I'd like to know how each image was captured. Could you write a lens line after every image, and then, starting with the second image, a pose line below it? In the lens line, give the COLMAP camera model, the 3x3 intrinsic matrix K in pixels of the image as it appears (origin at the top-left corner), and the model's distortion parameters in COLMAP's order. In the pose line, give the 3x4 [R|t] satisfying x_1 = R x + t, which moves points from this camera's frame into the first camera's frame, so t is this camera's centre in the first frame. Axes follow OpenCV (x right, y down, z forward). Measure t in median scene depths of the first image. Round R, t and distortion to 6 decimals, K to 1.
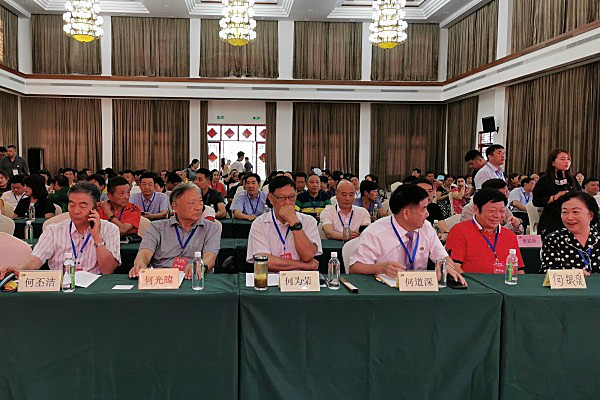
lens RADIAL K [[481.5, 0, 289.5], [0, 481.5, 197.1], [0, 0, 1]] dist [0.063385, -0.036884]
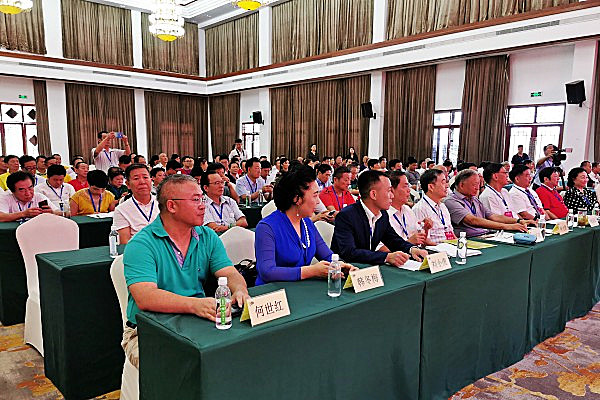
lens RADIAL K [[481.5, 0, 261.0], [0, 481.5, 215.0], [0, 0, 1]] dist [0.063385, -0.036884]
pose [[0.805730, -0.078858, 0.587010, -0.271975], [0.037959, 0.995935, 0.081690, -0.000339], [-0.591066, -0.043537, 0.805448, -0.016692]]
